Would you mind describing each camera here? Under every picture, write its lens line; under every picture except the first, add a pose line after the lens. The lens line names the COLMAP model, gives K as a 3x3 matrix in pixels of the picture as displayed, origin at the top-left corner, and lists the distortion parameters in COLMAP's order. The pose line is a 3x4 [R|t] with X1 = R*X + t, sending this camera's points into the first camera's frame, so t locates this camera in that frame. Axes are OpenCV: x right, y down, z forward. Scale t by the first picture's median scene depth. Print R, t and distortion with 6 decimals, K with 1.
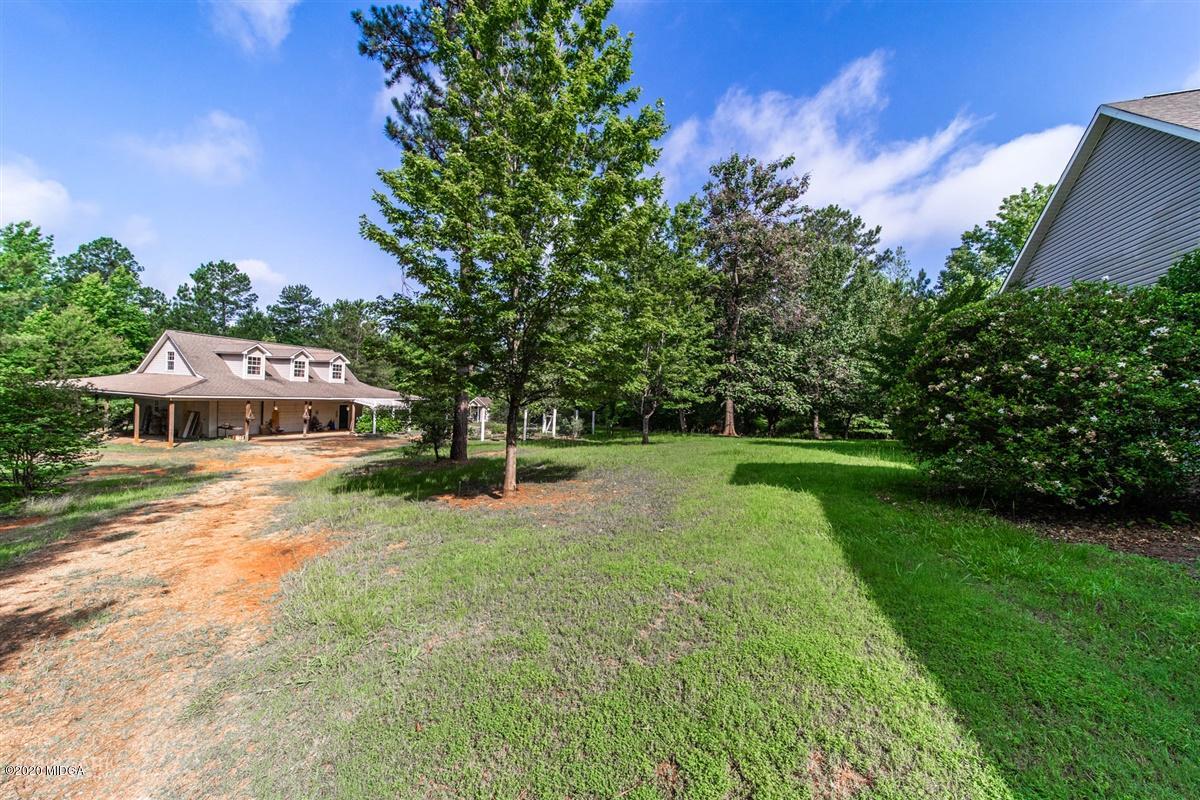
lens RADIAL K [[425.0, 0, 594.9], [0, 425.0, 397.1], [0, 0, 1]] dist [0.002503, -0.000400]
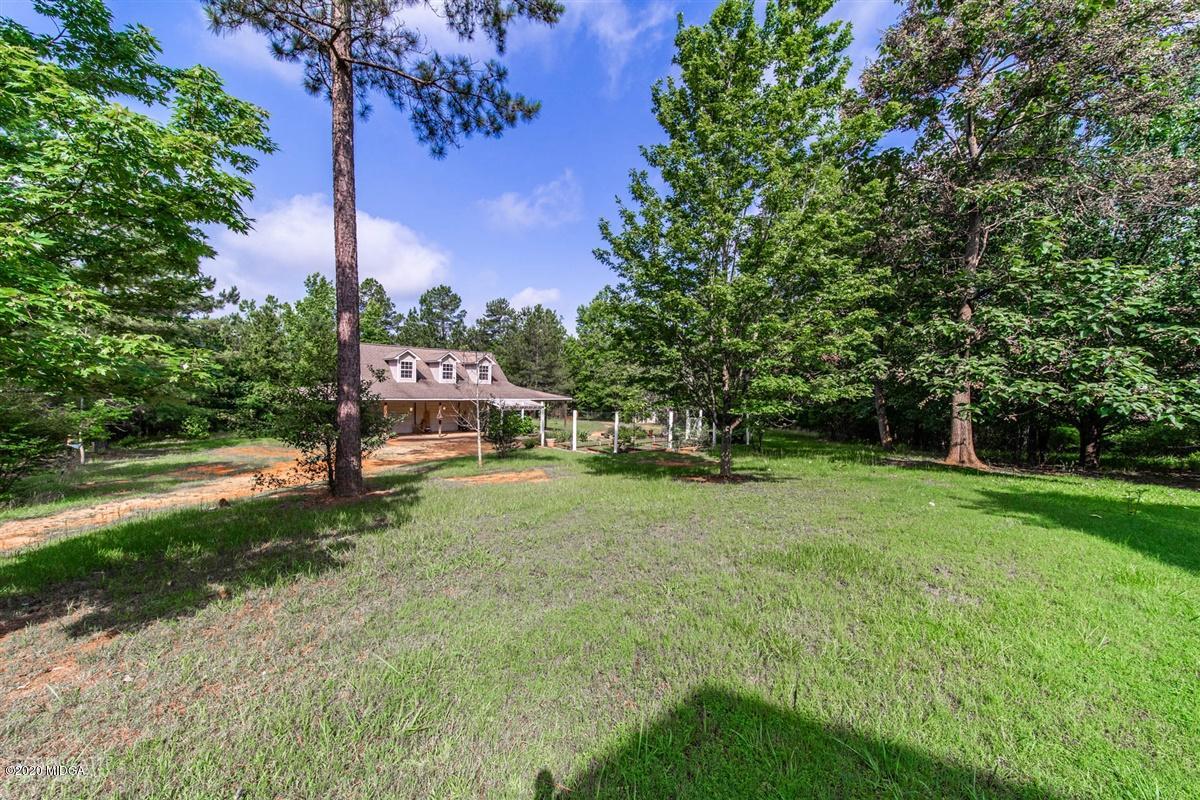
lens RADIAL K [[425.0, 0, 597.4], [0, 425.0, 395.5], [0, 0, 1]] dist [0.002503, -0.000400]
pose [[0.880579, -0.014440, -0.473680, 0.123072], [0.014094, 0.999892, -0.004281, 0.002575], [0.473690, -0.002906, 0.880687, 0.244203]]
